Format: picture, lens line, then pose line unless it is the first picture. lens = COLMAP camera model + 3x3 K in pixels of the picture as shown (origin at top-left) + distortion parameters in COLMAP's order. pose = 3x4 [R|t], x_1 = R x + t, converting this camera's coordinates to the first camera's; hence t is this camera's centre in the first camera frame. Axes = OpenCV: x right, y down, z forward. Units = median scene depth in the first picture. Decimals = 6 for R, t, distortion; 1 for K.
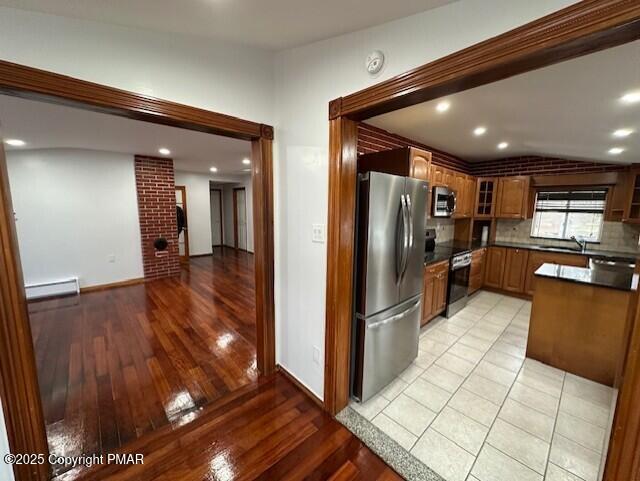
lens RADIAL K [[253.2, 0, 320.9], [0, 253.2, 239.5], [0, 0, 1]] dist [0.001597, 0.001071]
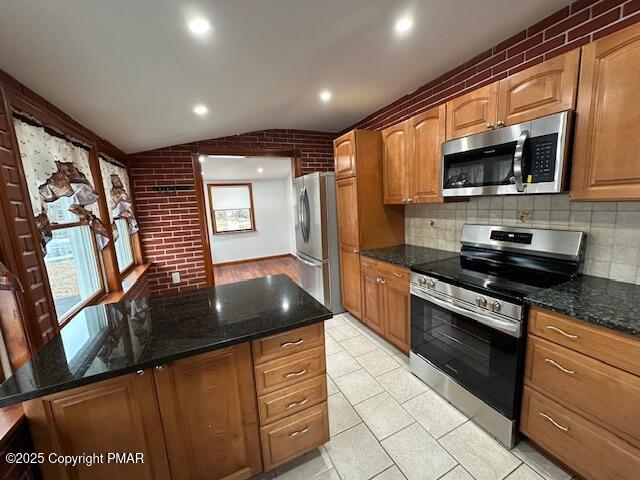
lens RADIAL K [[253.2, 0, 320.1], [0, 253.2, 240.5], [0, 0, 1]] dist [0.001597, 0.001071]
pose [[-0.301798, 0.150456, -0.941425, 0.918598], [-0.075869, 0.980547, 0.181030, -0.070508], [0.950348, 0.126060, -0.284513, 0.789569]]
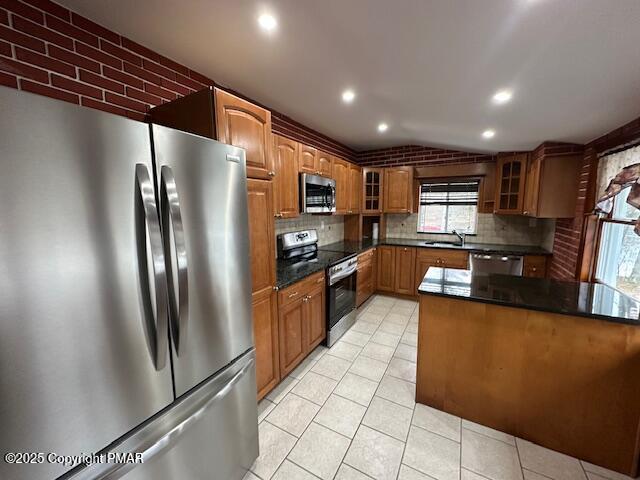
lens RADIAL K [[253.2, 0, 317.9], [0, 253.2, 239.2], [0, 0, 1]] dist [0.001597, 0.001071]
pose [[0.953477, -0.061797, 0.295065, 0.226376], [0.061310, 0.998059, 0.010912, -0.019522], [-0.295167, 0.007686, 0.955415, 0.245418]]
